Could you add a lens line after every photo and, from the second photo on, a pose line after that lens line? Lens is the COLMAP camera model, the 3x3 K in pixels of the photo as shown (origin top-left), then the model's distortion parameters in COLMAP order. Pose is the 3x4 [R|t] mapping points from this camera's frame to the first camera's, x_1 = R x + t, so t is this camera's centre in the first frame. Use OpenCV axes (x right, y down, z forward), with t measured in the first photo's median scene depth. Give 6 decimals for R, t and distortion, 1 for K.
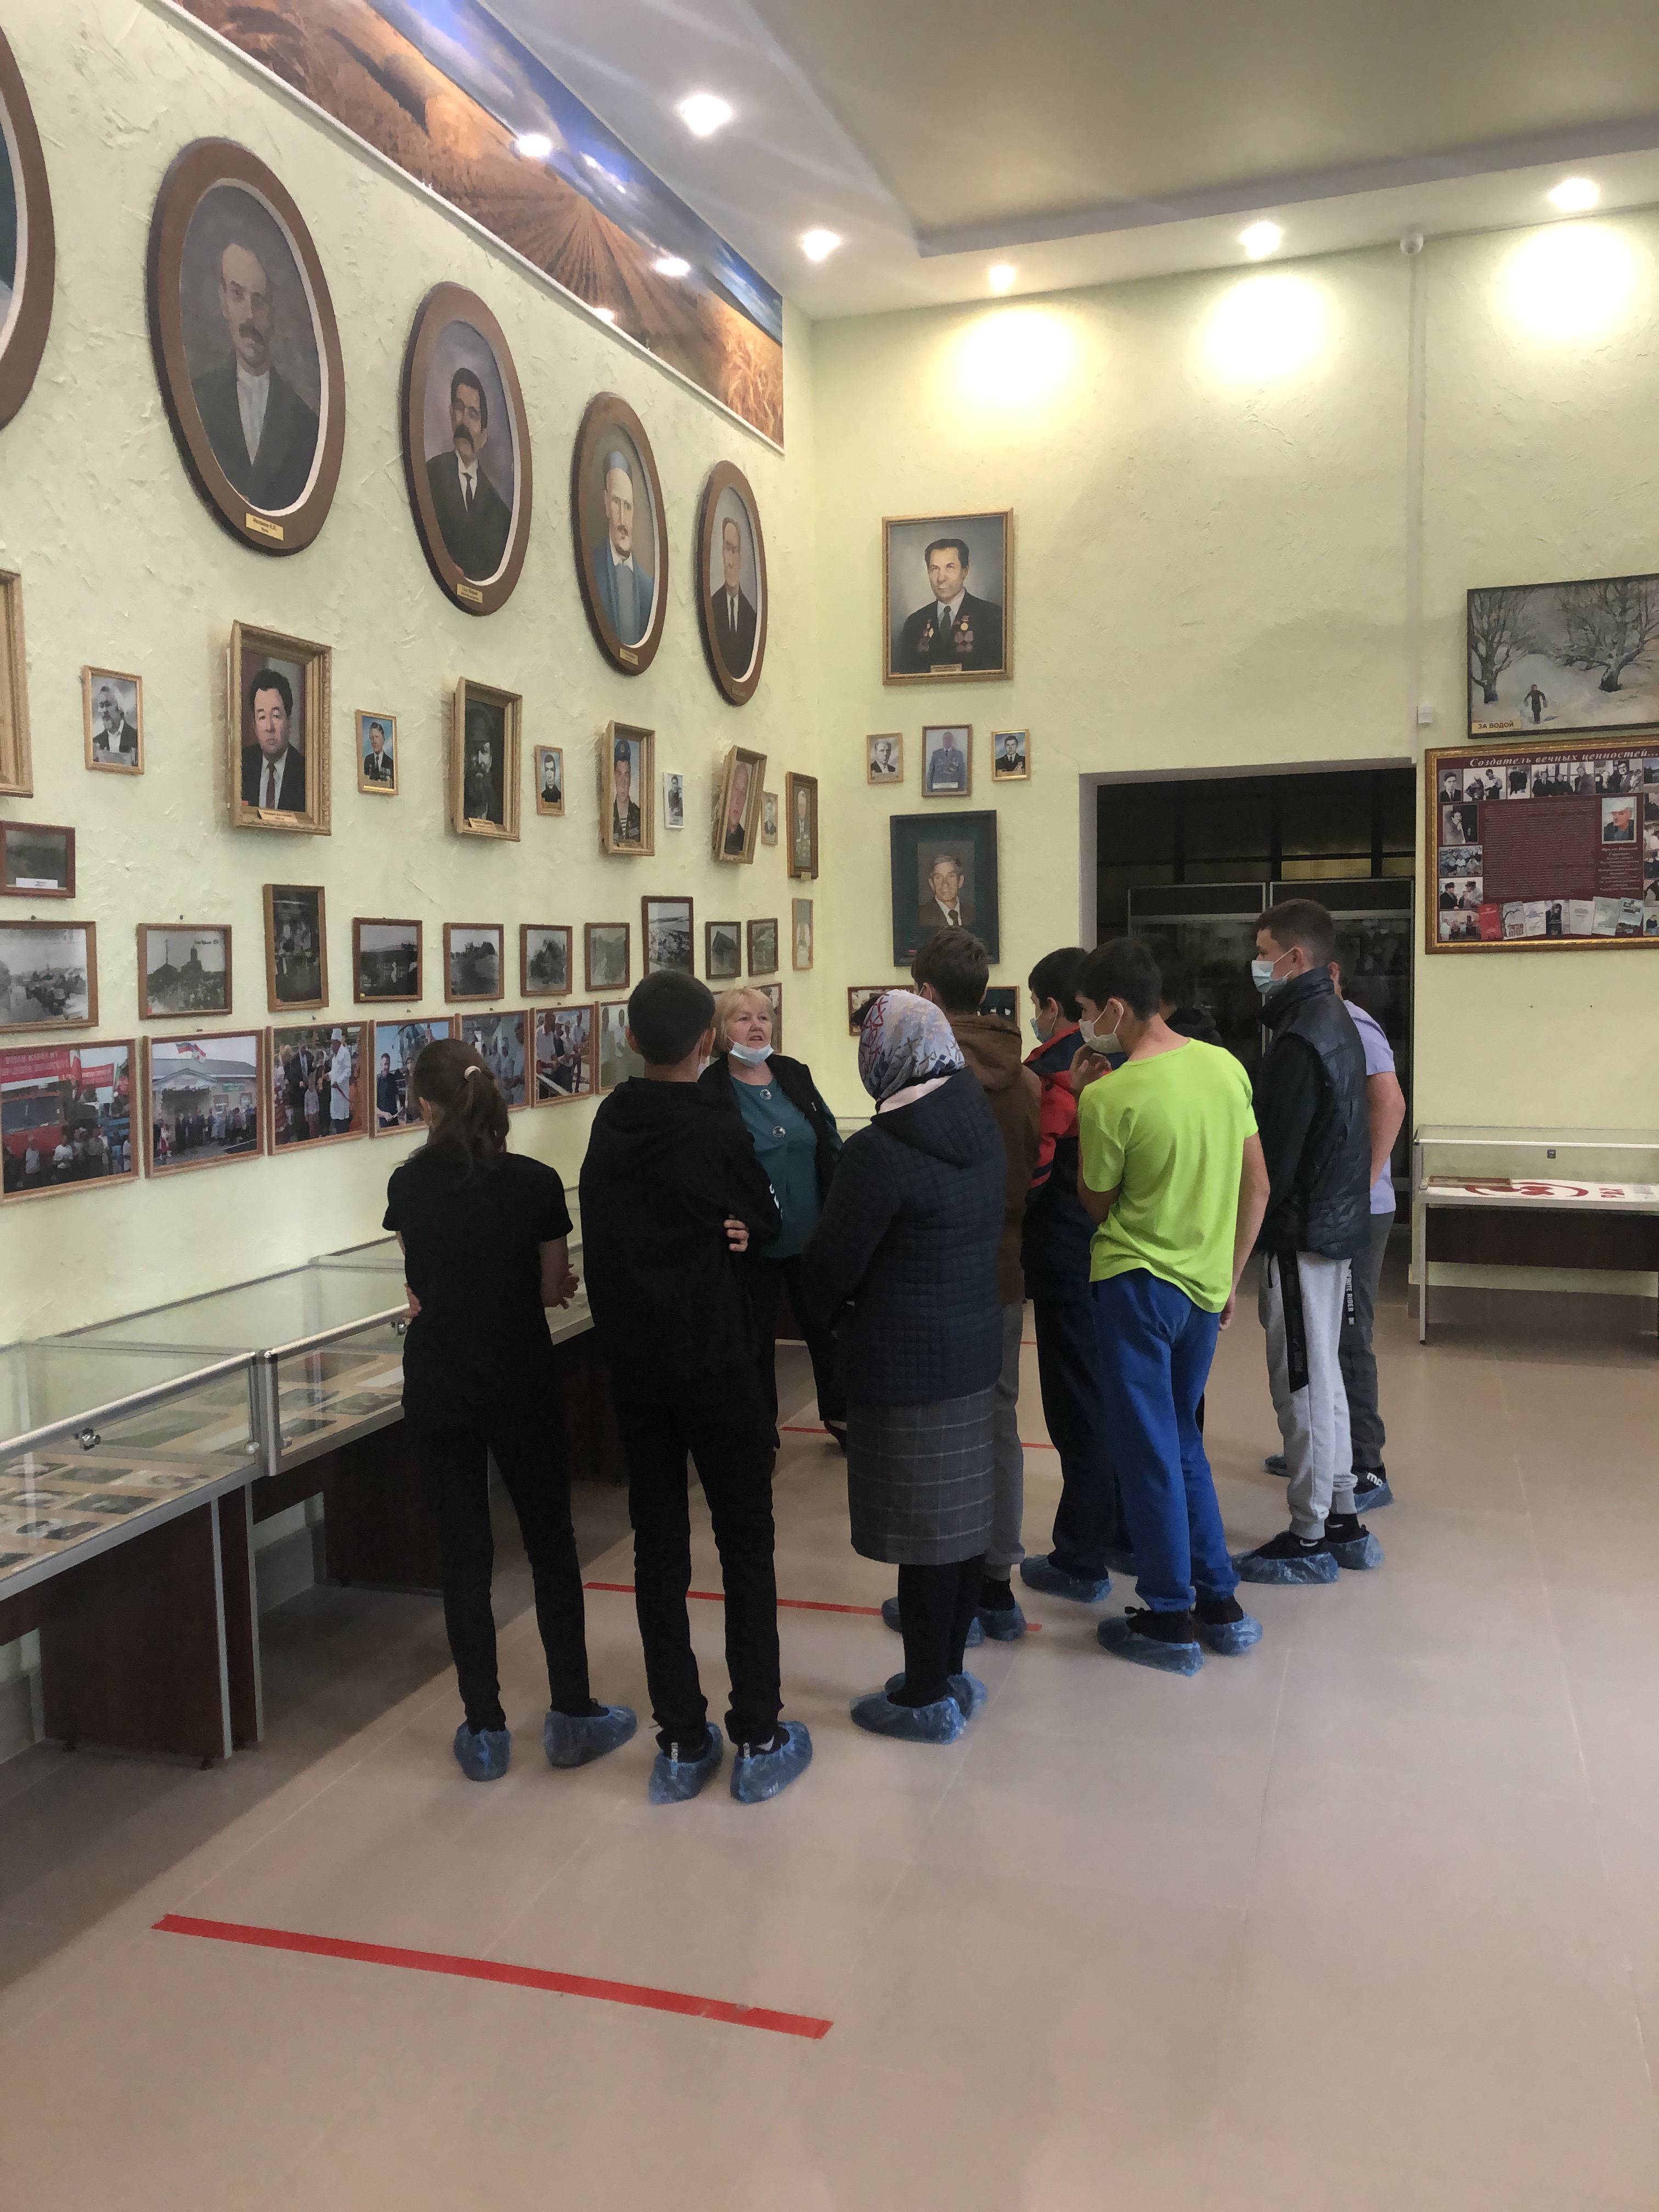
lens RADIAL K [[1840.3, 0, 829.5], [0, 1840.3, 1106.0], [0, 0, 1]] dist [0.001872, 0.000071]
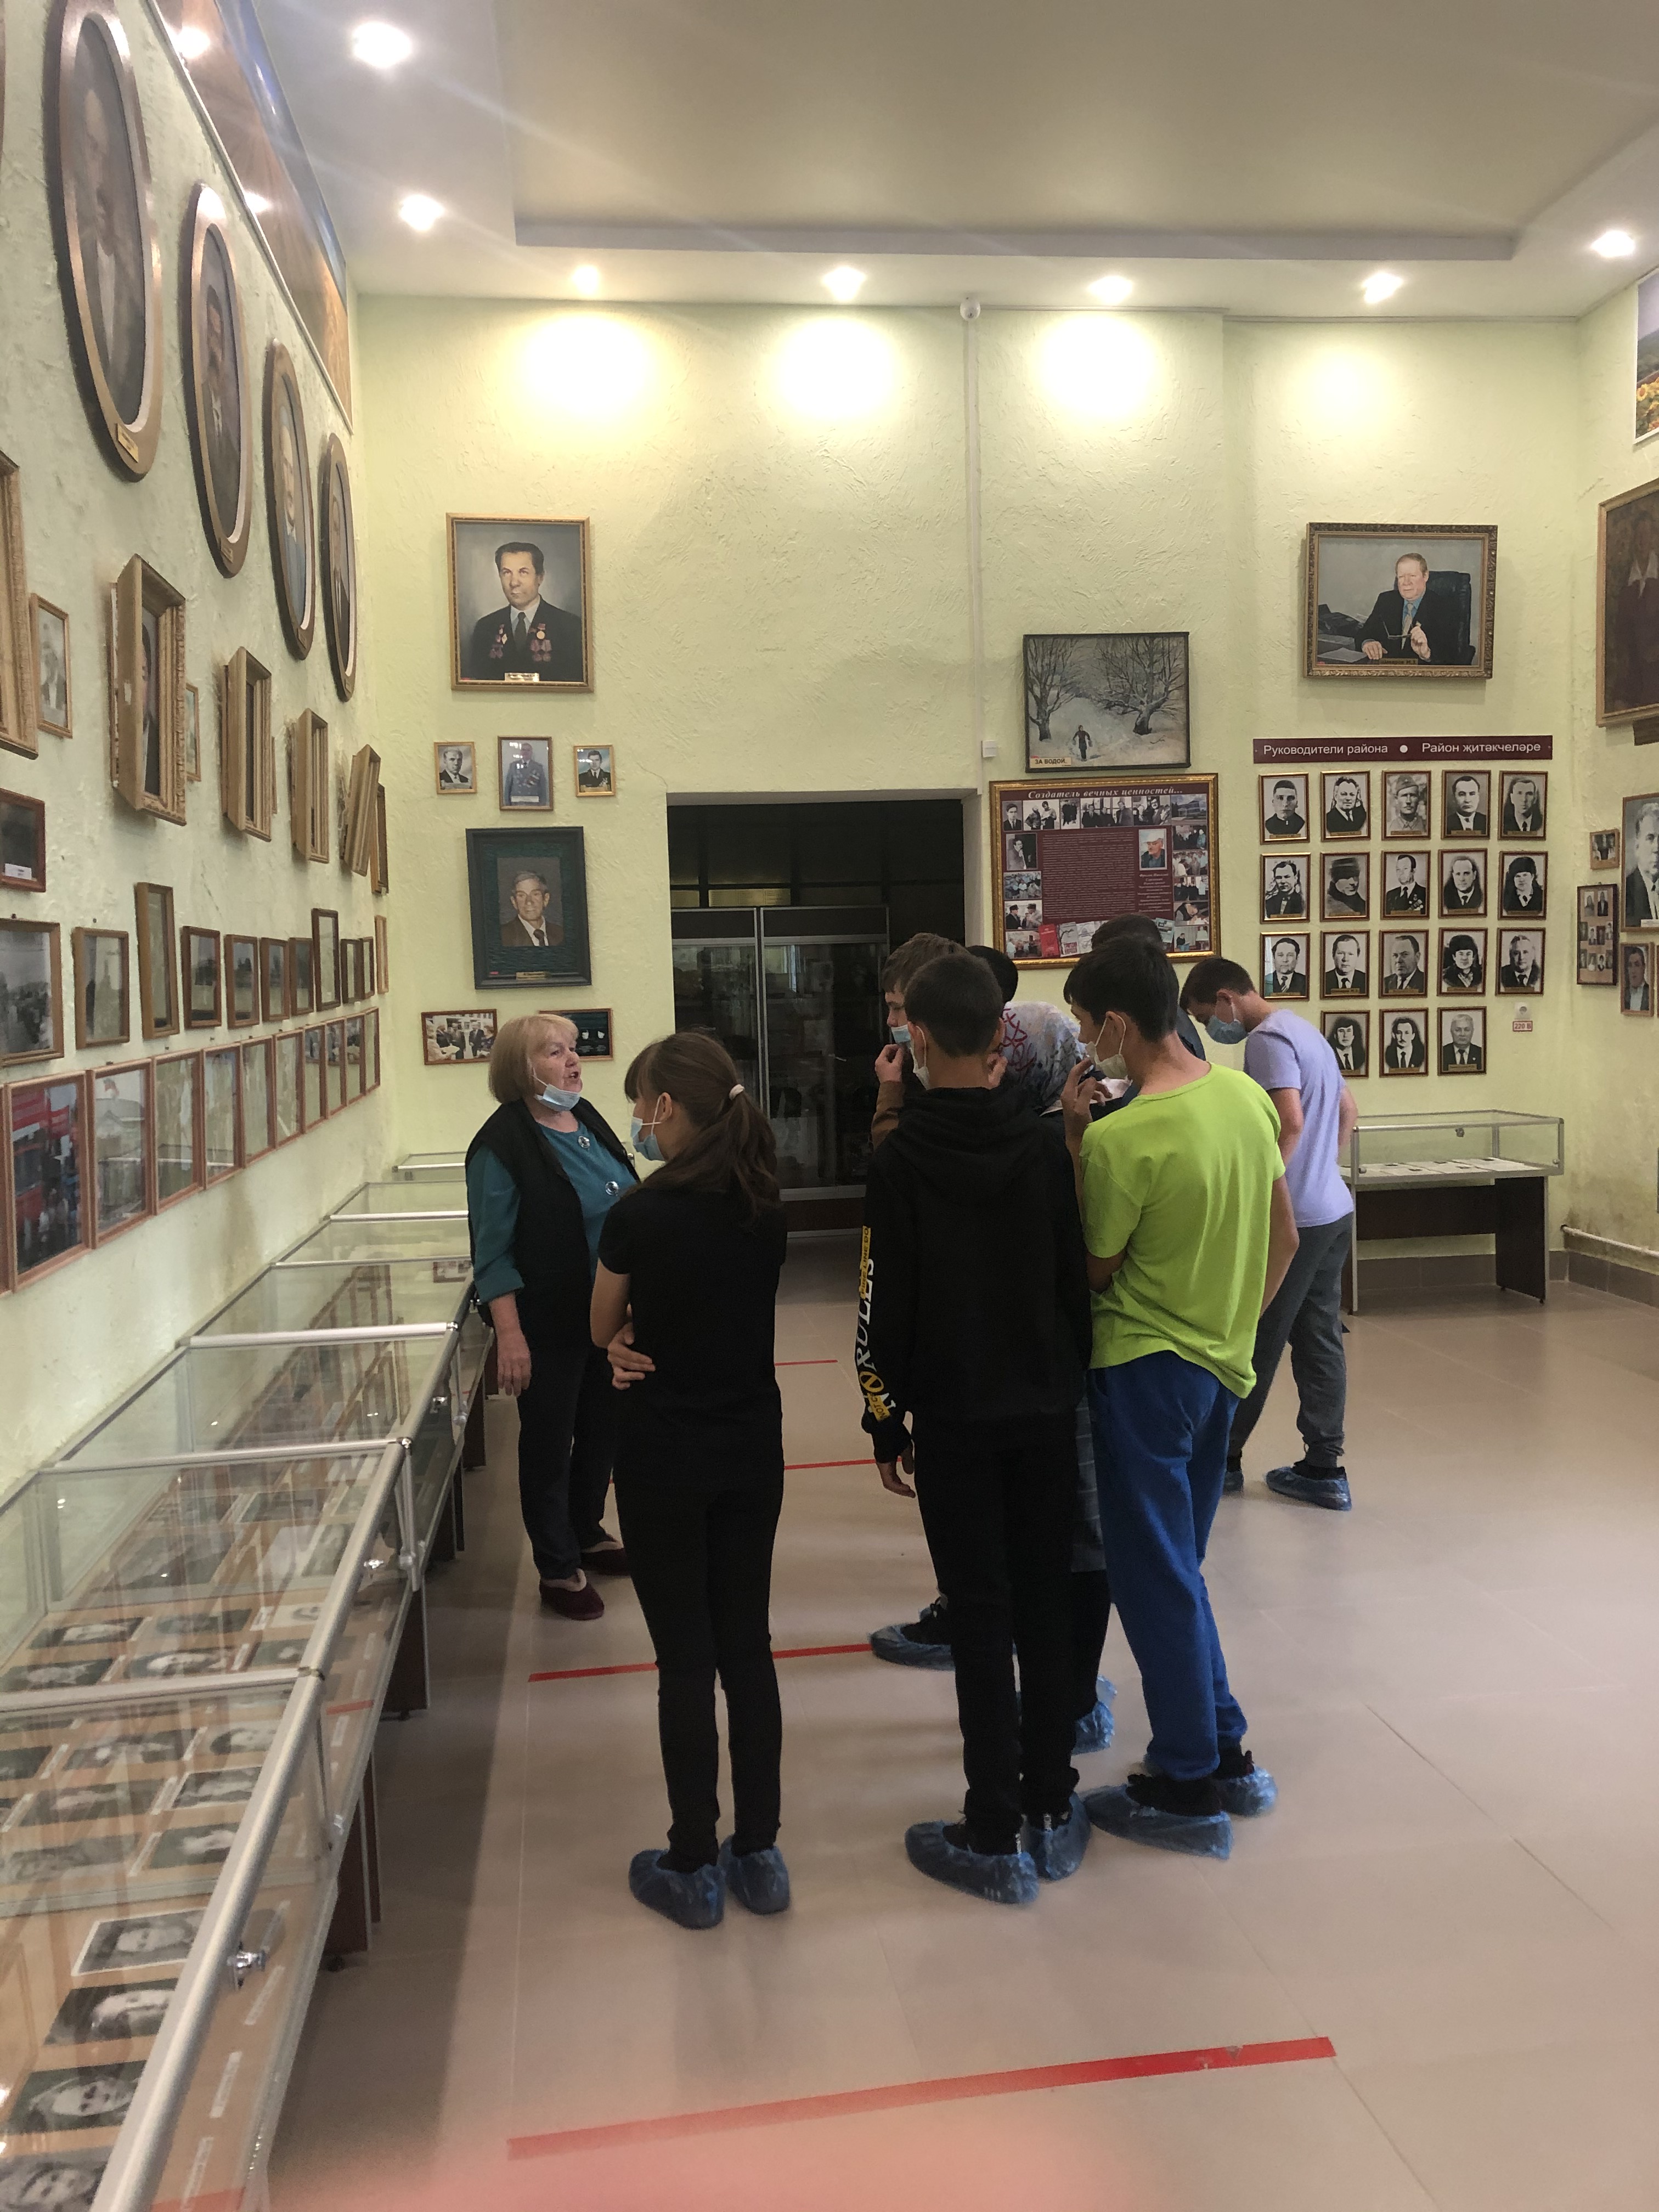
lens RADIAL K [[1840.0, 0, 829.5], [0, 1840.0, 1106.0], [0, 0, 1]] dist [0.008127, 0.007559]
pose [[0.895782, -0.039073, 0.442772, -0.243000], [0.047177, 0.998860, -0.007299, -0.000735], [-0.441982, 0.027427, 0.896604, 0.083437]]
